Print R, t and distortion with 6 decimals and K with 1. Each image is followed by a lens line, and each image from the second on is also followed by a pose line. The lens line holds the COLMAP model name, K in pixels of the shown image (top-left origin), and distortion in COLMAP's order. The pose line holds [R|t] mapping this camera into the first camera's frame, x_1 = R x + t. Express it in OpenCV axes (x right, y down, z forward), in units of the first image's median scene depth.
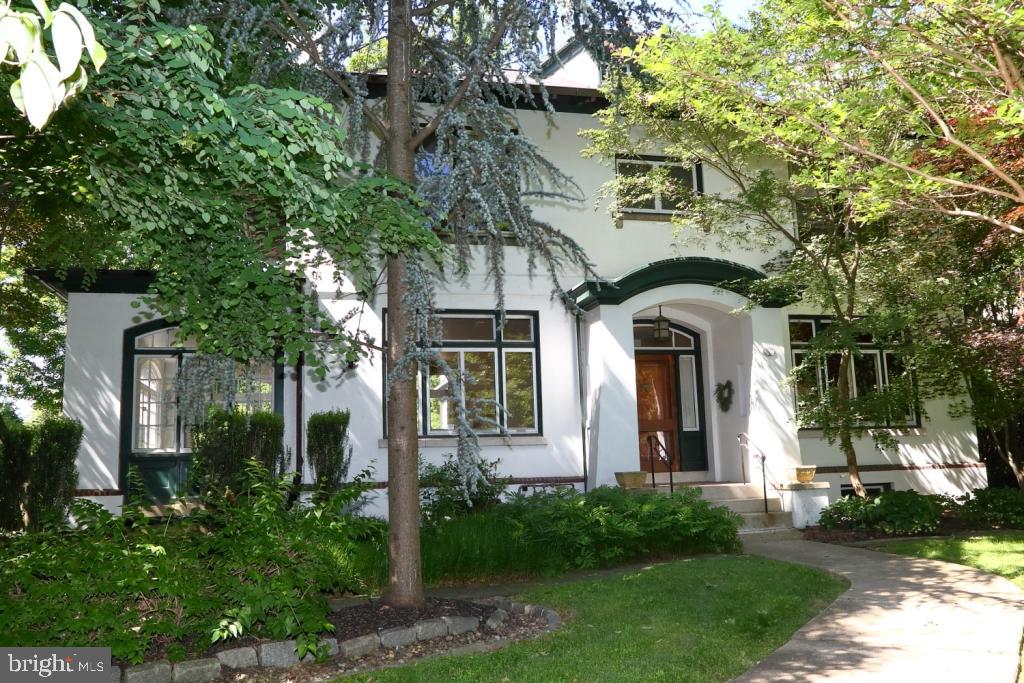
lens RADIAL K [[783.5, 0, 511.5], [0, 783.5, 367.6], [0, 0, 1]] dist [-0.010727, 0.000208]
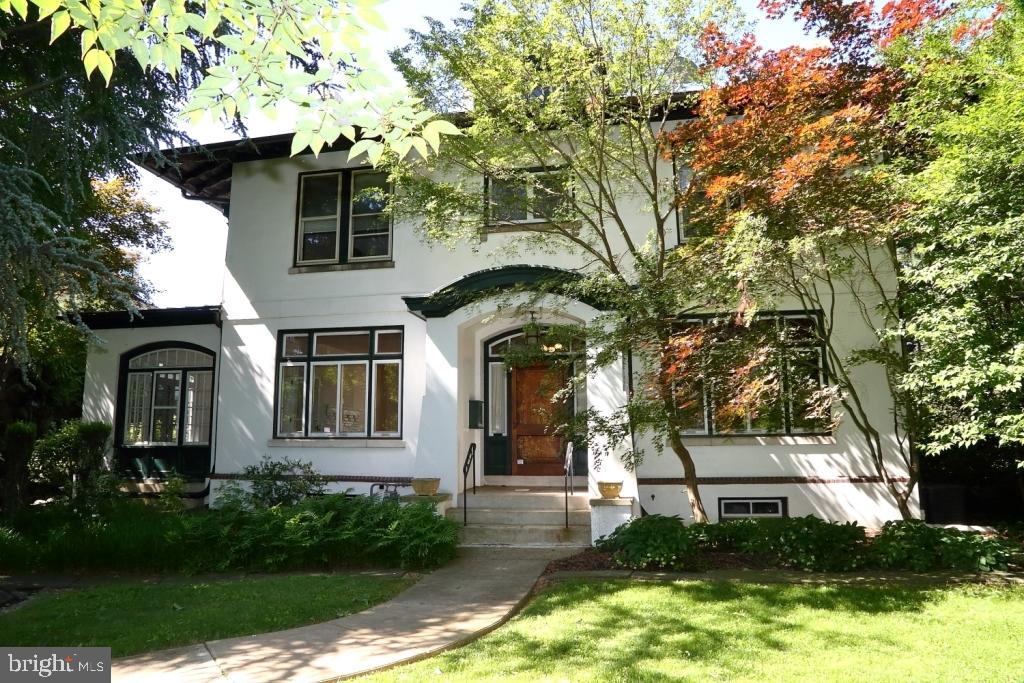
lens RADIAL K [[708.1, 0, 501.5], [0, 708.1, 341.5], [0, 0, 1]] dist [-0.129553, 0.081146]
pose [[0.908360, -0.040082, -0.416264, 0.577954], [0.022745, 0.998658, -0.046527, -0.000106], [0.417570, 0.032795, 0.908053, 0.163749]]
